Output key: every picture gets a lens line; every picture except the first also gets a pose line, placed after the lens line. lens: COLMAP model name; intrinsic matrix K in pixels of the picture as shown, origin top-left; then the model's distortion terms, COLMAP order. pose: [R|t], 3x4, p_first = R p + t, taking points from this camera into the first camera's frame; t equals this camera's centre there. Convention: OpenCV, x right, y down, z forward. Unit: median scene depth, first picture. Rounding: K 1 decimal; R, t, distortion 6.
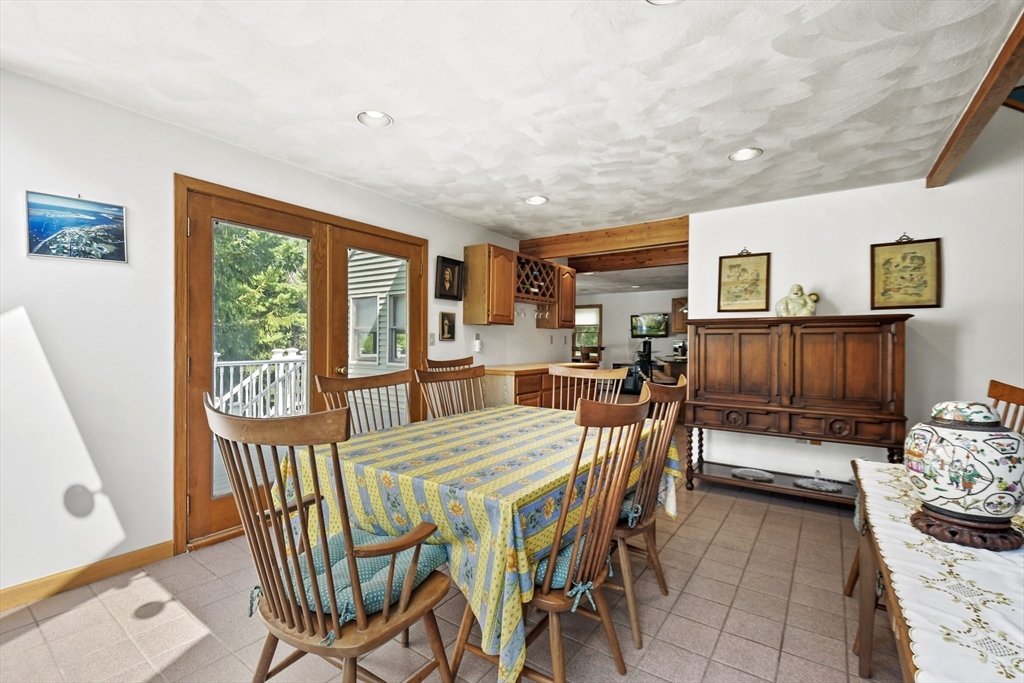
lens RADIAL K [[452.3, 0, 503.5], [0, 452.3, 344.4], [0, 0, 1]] dist [0.037055, -0.024761]
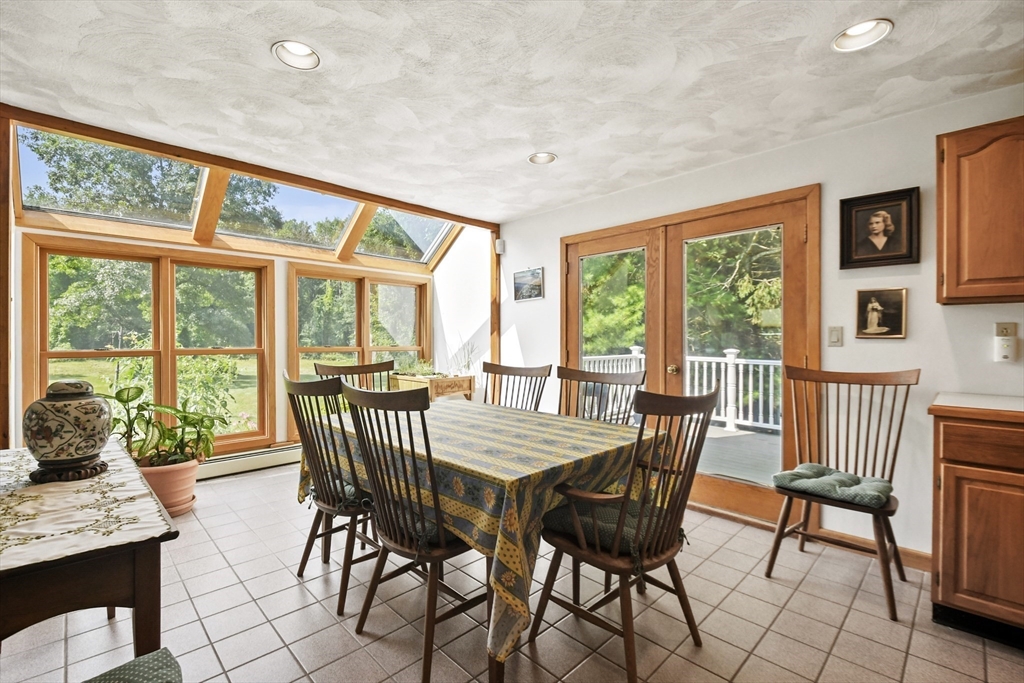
lens RADIAL K [[452.3, 0, 503.5], [0, 452.3, 344.4], [0, 0, 1]] dist [0.037055, -0.024761]
pose [[-0.186808, 0.009725, -0.982348, 0.554263], [-0.003480, 0.999938, 0.010561, -0.005115], [0.982390, 0.005391, -0.186762, 0.666393]]
